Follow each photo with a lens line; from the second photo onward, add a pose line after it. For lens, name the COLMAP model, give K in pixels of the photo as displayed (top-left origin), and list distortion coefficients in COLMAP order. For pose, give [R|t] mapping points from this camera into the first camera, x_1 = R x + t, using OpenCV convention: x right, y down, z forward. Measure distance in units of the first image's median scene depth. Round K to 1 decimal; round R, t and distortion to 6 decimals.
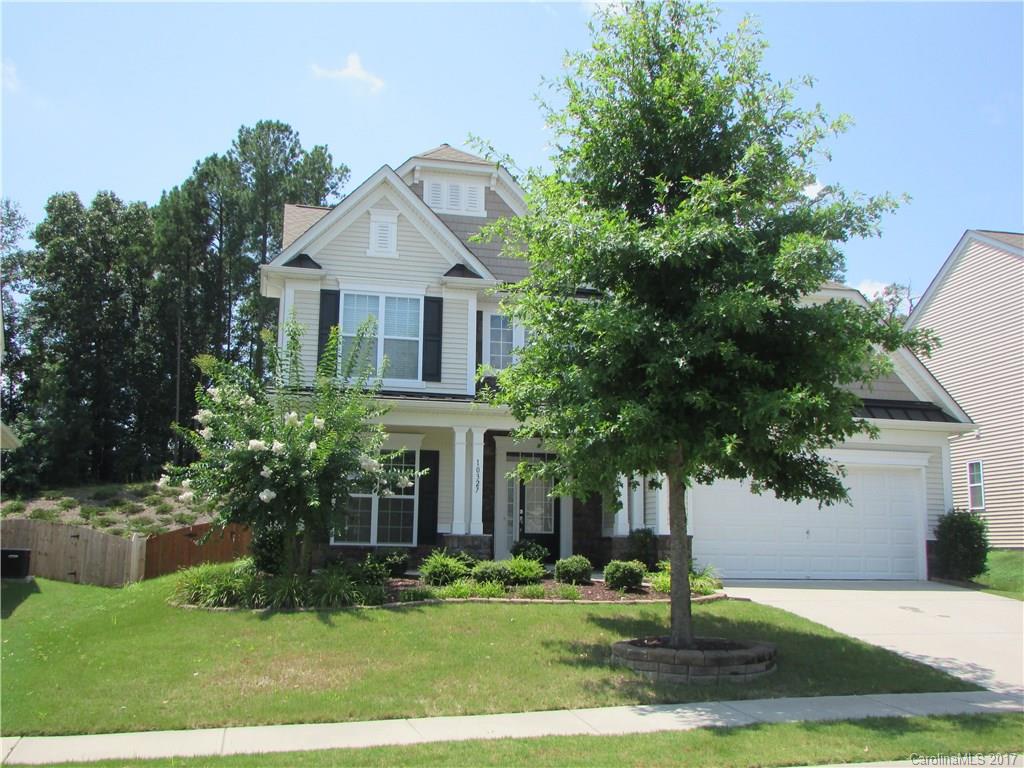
lens RADIAL K [[972.8, 0, 512.0], [0, 972.8, 384.0], [0, 0, 1]] dist [-0.007392, -0.002594]
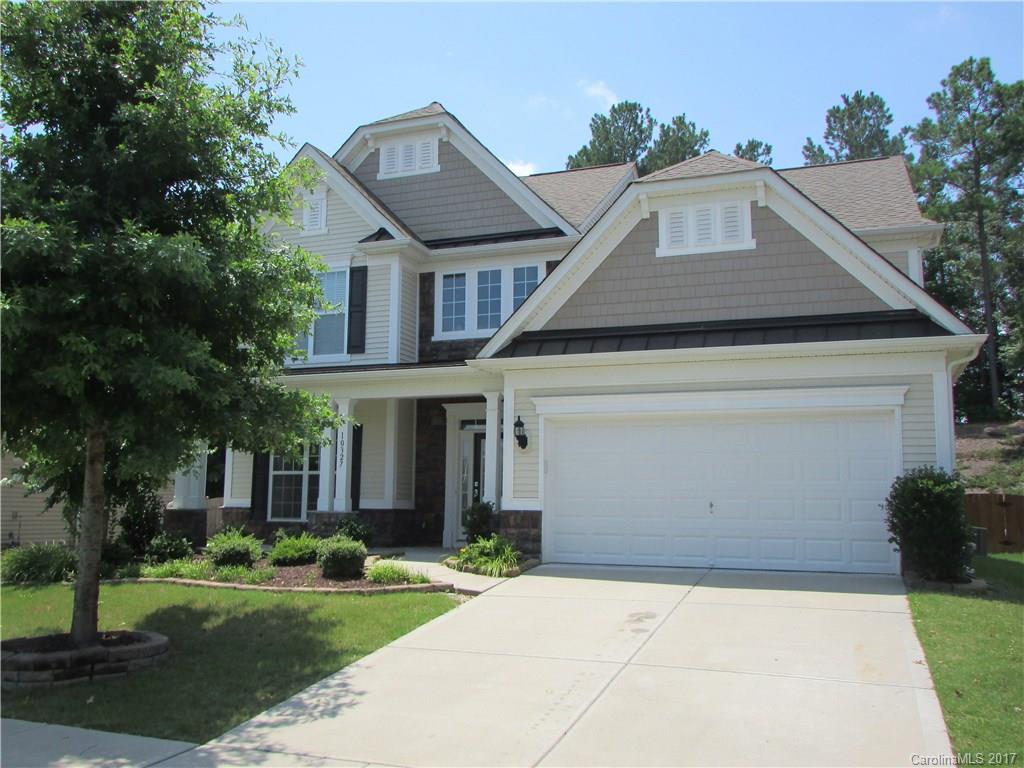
lens RADIAL K [[935.1, 0, 512.0], [0, 935.1, 384.0], [0, 0, 1]] dist [0.008676, 0.004071]
pose [[0.815921, -0.081514, -0.572388, 0.572771], [0.096439, 0.995330, -0.004274, 0.046380], [0.570063, -0.051714, 0.819972, 0.315408]]
